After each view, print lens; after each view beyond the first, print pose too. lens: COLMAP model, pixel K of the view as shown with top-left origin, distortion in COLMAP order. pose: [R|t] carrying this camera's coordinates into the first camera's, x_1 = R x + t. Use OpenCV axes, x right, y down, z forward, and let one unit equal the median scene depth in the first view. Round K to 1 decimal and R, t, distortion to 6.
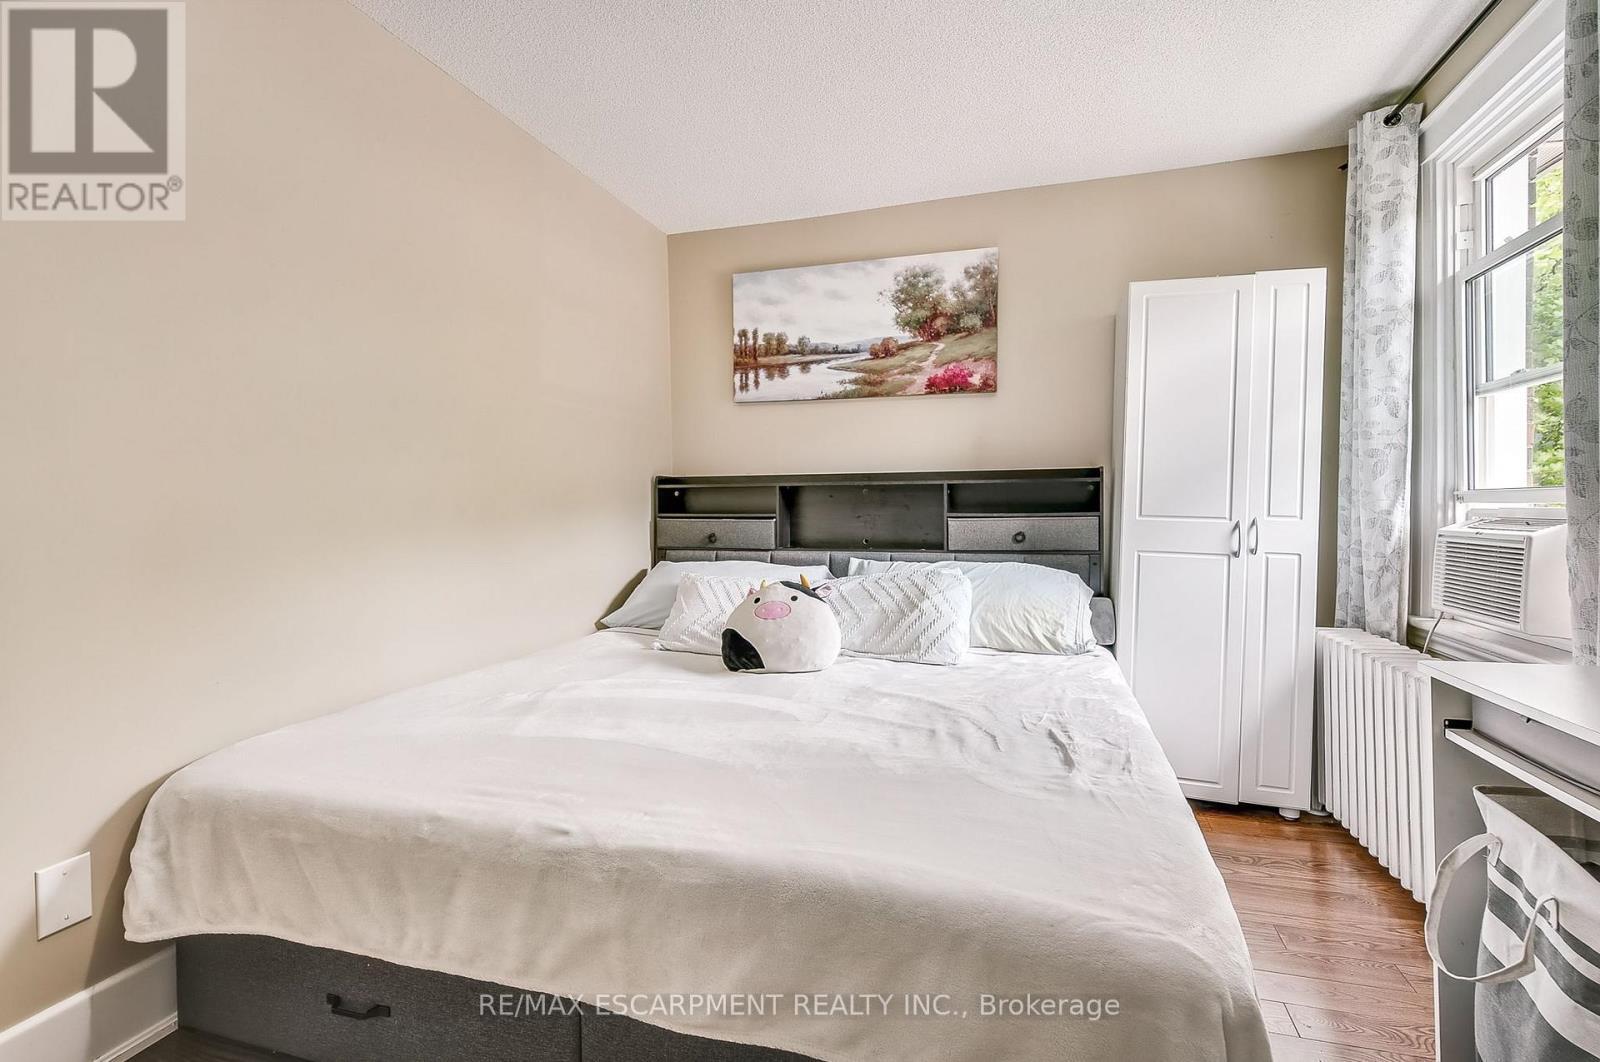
lens RADIAL K [[725.8, 0, 832.9], [0, 725.8, 501.6], [0, 0, 1]] dist [-0.000579, 0.000447]
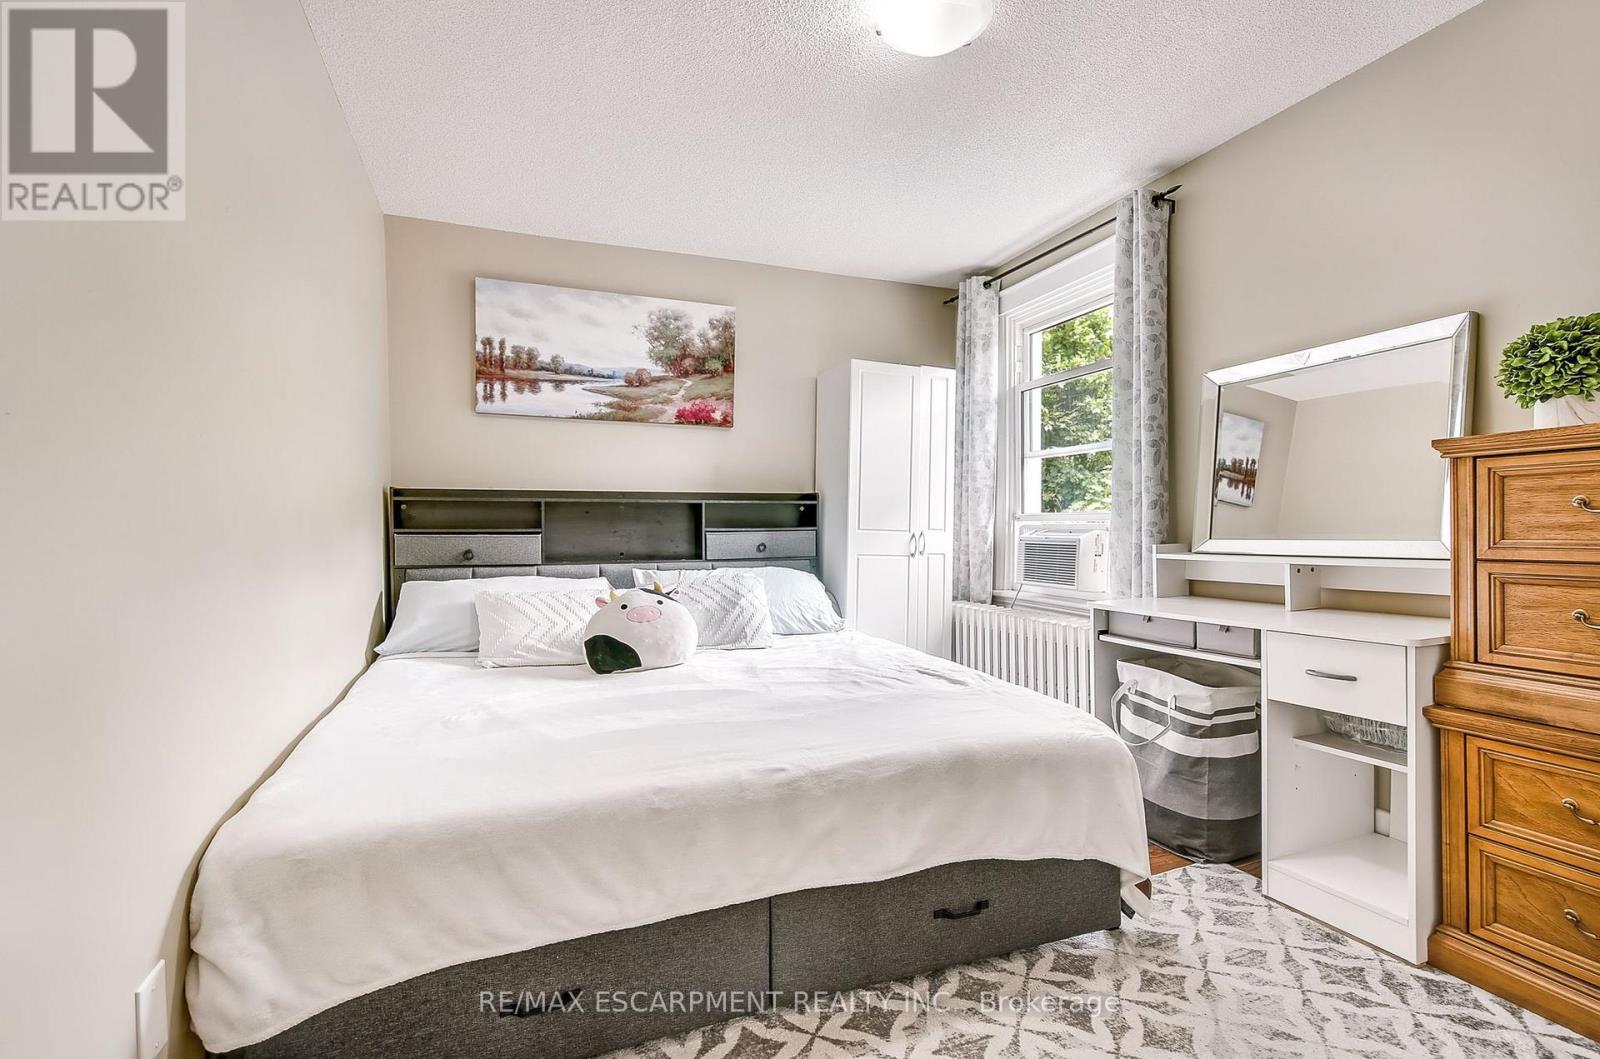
lens RADIAL K [[721.8, 0, 798.1], [0, 721.8, 530.6], [0, 0, 1]] dist [0.000028, 0.000533]
pose [[0.783927, -0.001966, 0.620850, -0.434744], [-0.005968, 0.999925, 0.010701, 0.006413], [-0.620825, -0.012094, 0.783856, -0.007364]]
